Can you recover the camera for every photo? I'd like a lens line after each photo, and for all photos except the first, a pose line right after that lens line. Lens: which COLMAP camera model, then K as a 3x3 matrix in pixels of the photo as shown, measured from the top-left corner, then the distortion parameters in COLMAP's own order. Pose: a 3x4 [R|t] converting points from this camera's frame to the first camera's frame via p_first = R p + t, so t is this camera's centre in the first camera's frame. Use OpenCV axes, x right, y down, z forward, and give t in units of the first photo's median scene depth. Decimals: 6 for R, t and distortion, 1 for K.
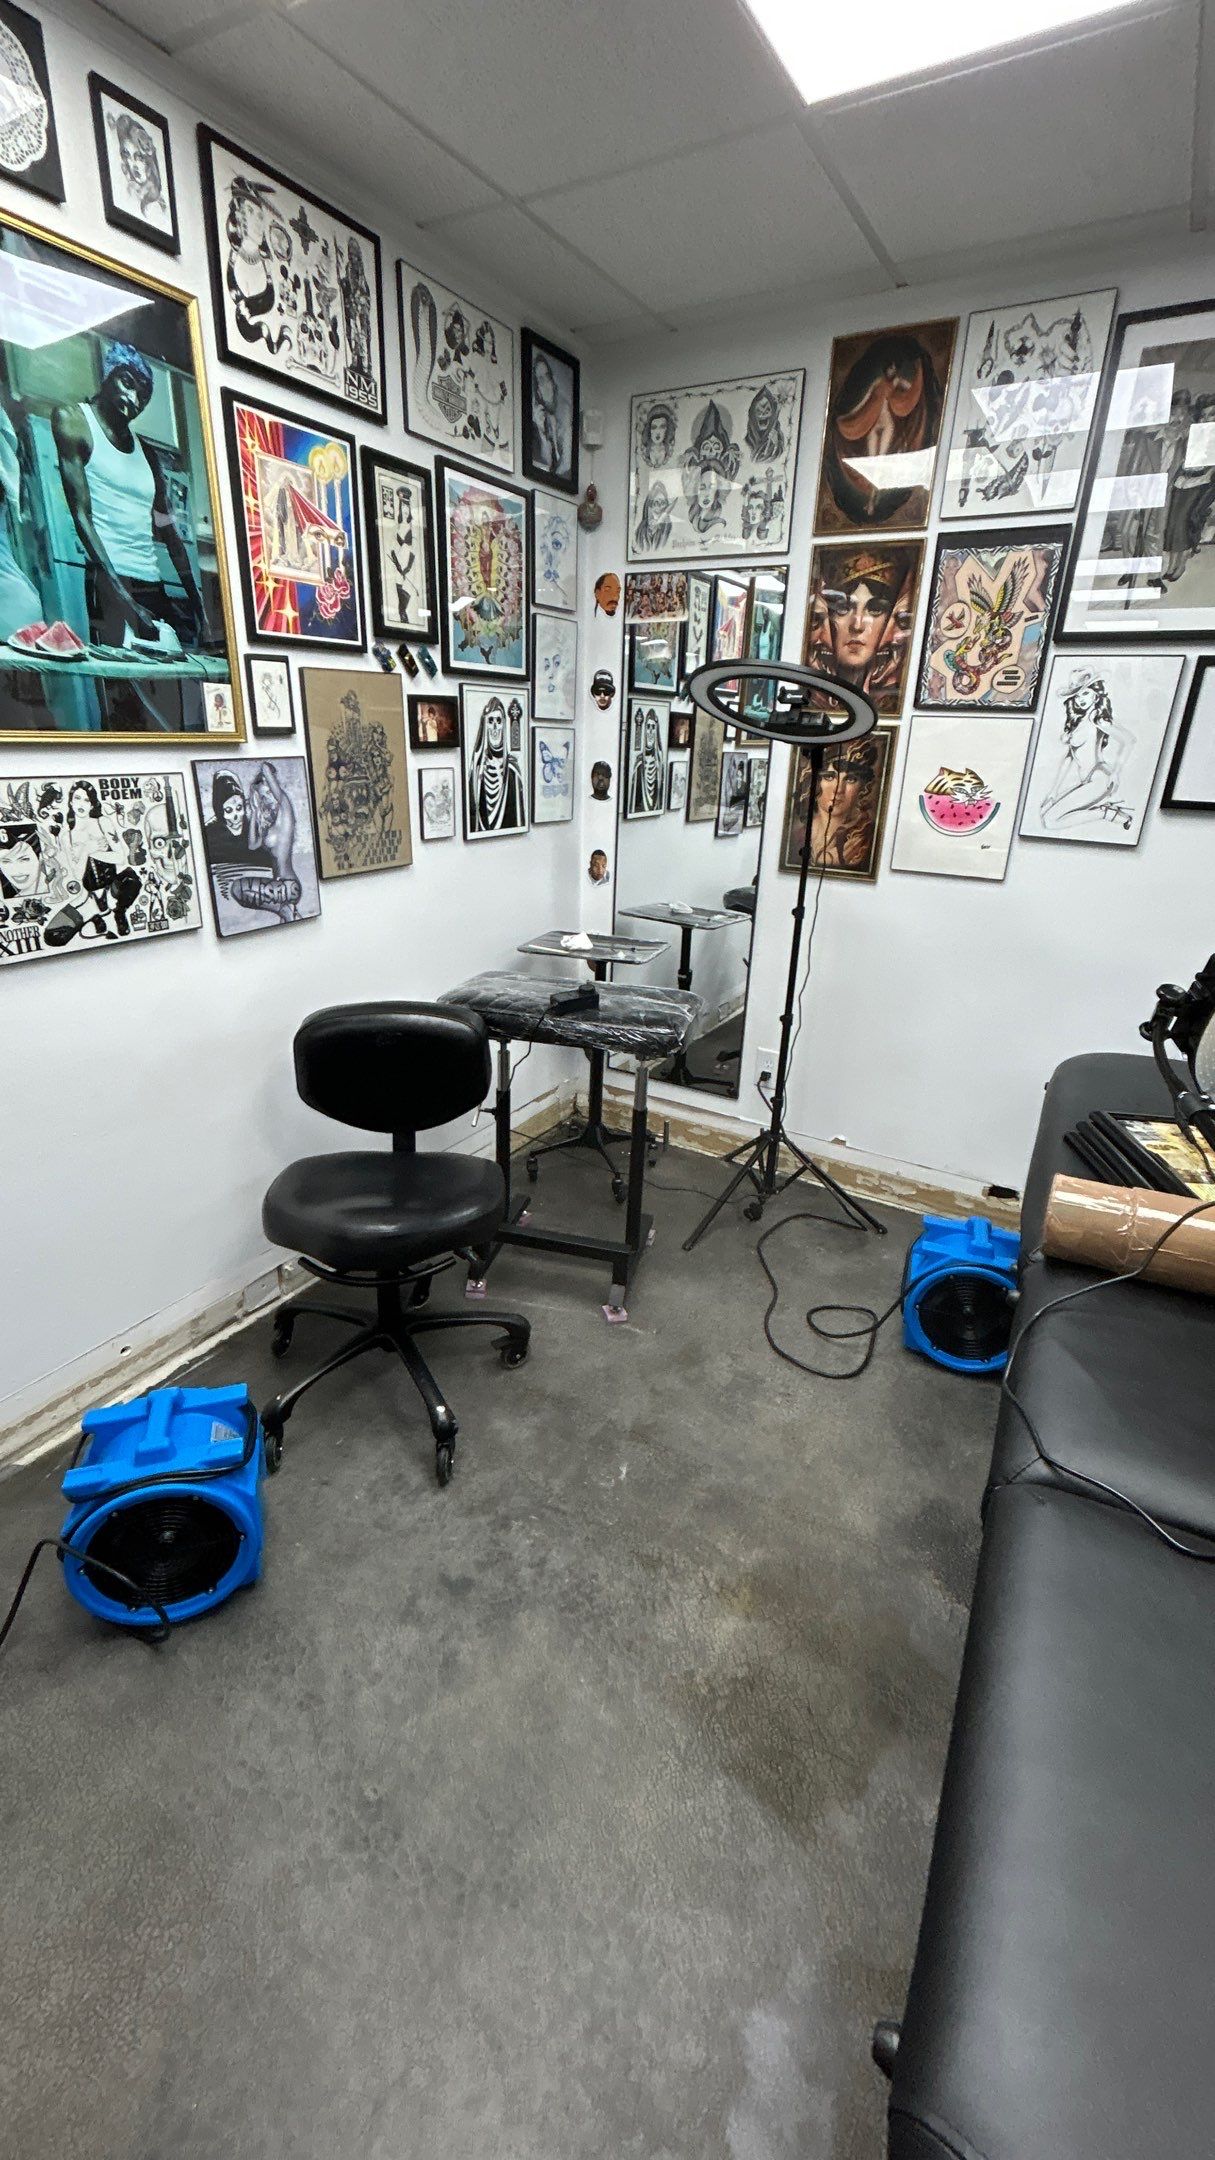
lens RADIAL K [[881.4, 0, 599.4], [0, 881.4, 1080.4], [0, 0, 1]] dist [0.000220, 0.000325]
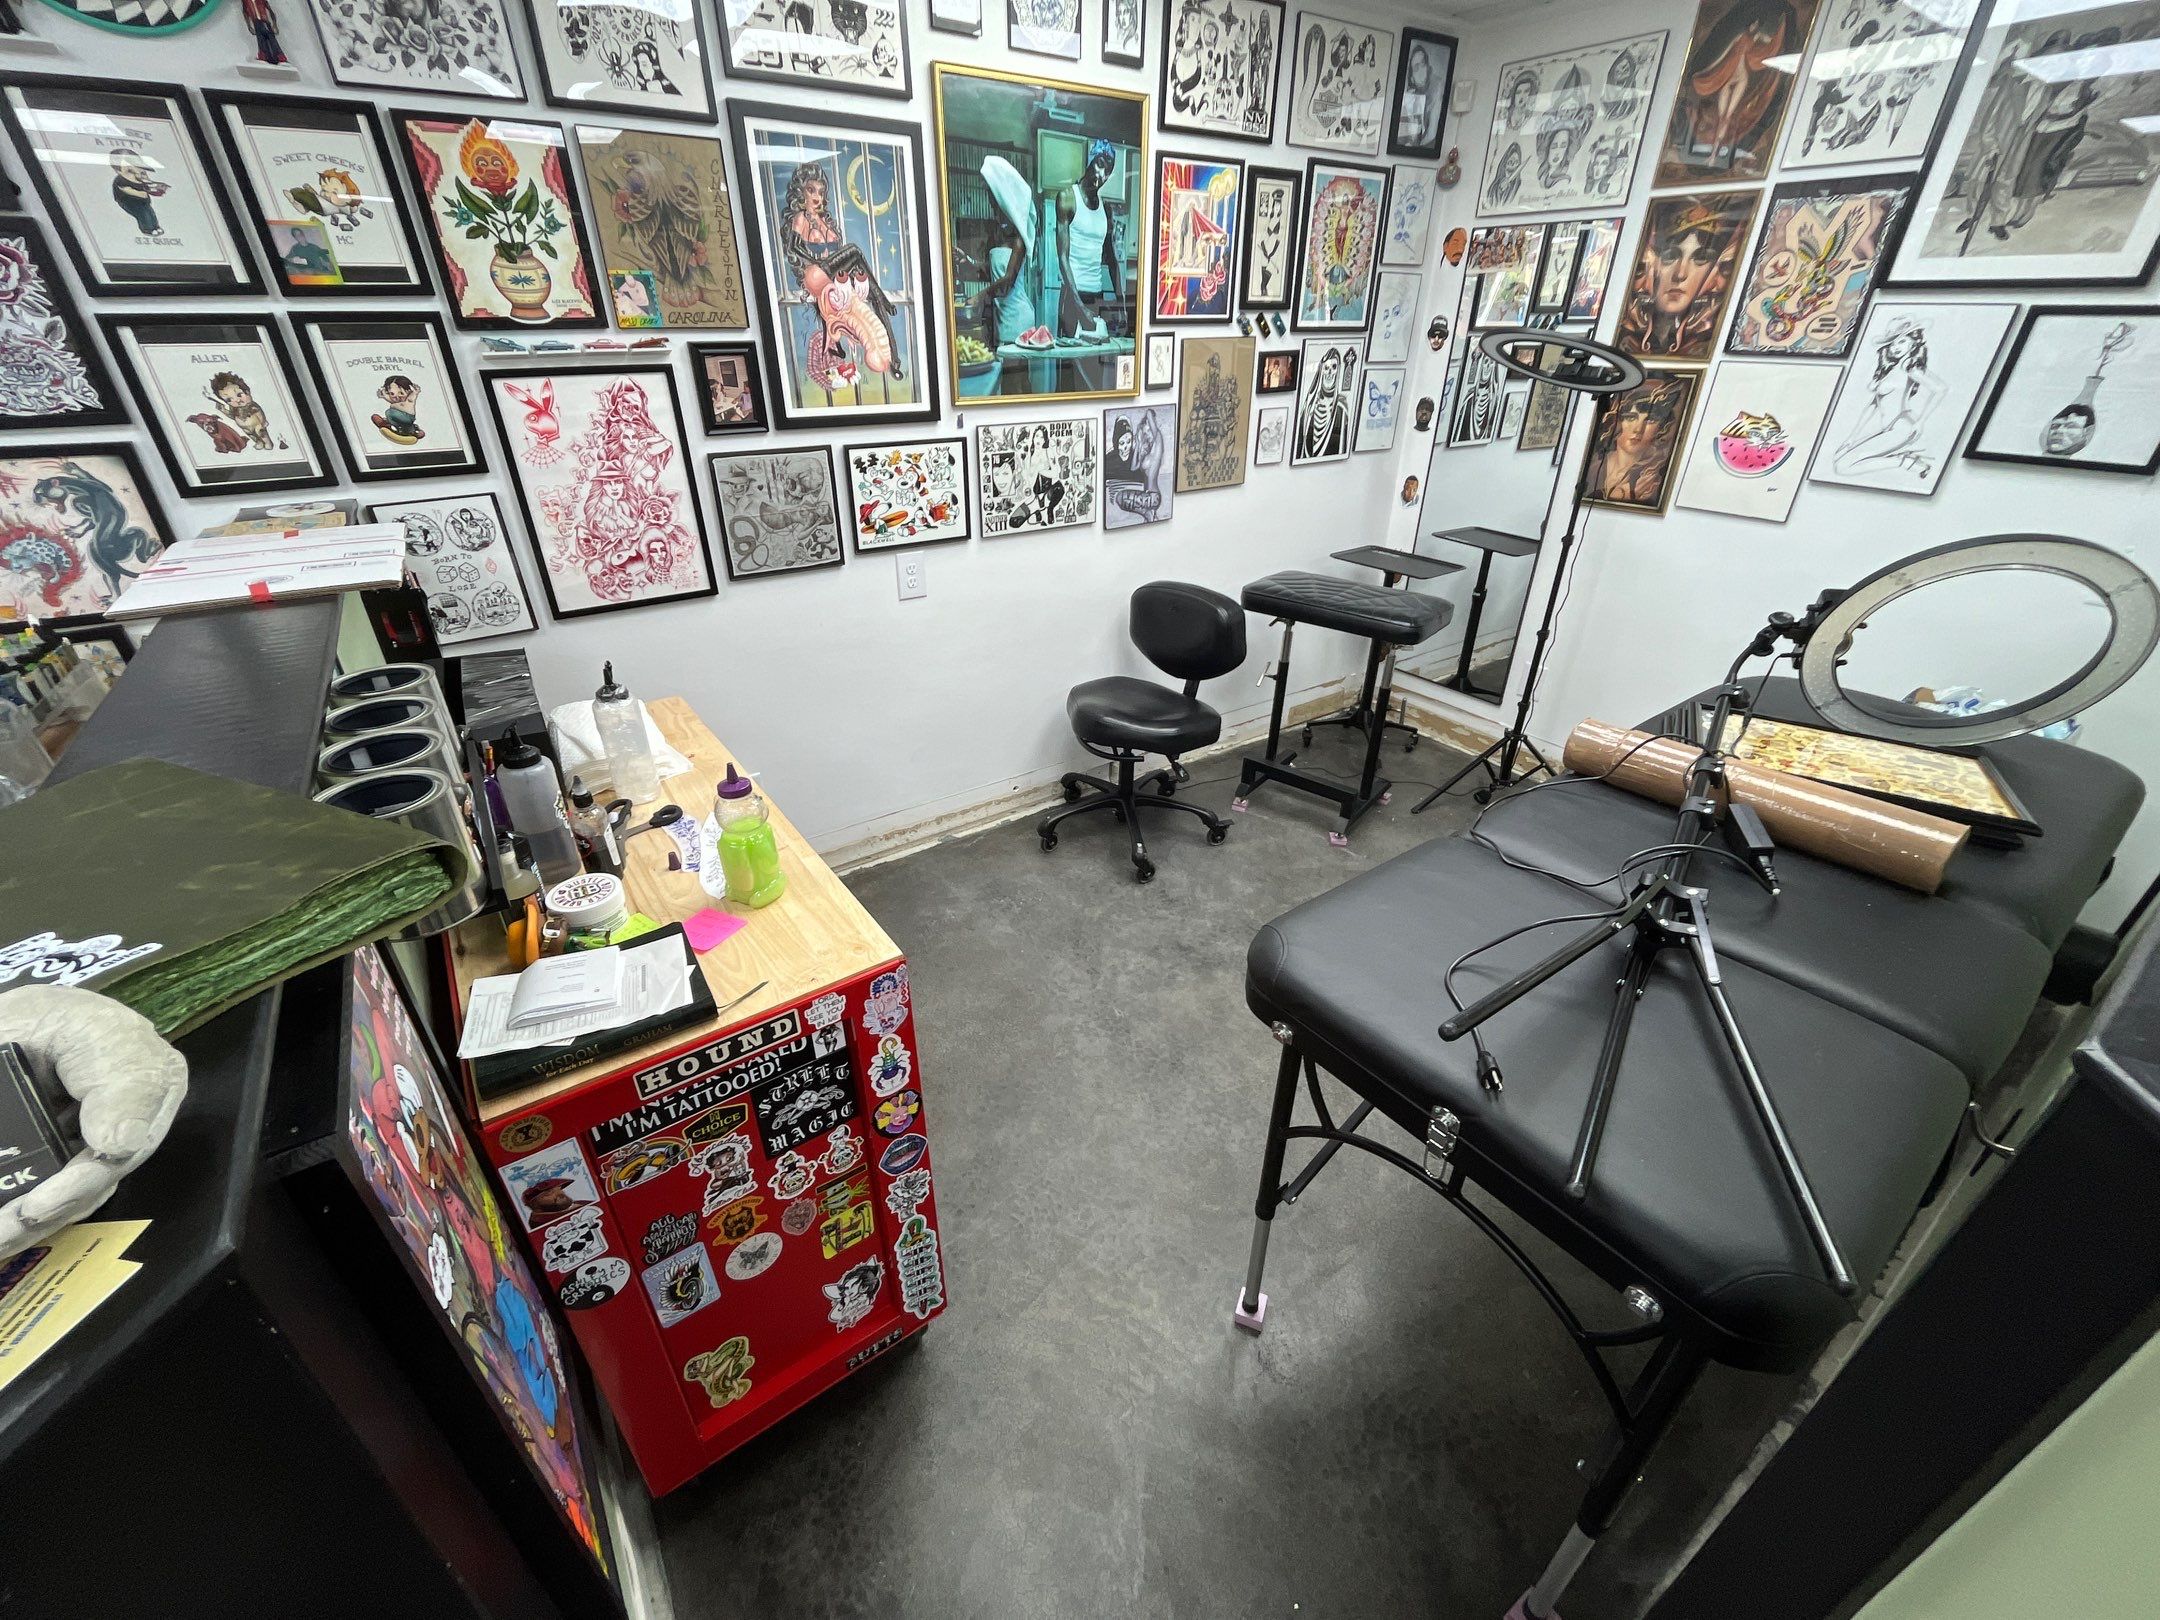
lens RADIAL K [[883.8, 0, 1082.1], [0, 883.8, 812.5], [0, 0, 1]] dist [0.002920, -0.001702]
pose [[0.909644, 0.182153, -0.373321, 0.161654], [-0.133613, 0.979269, 0.152246, 0.074689], [0.393313, -0.088610, 0.915125, -0.382798]]
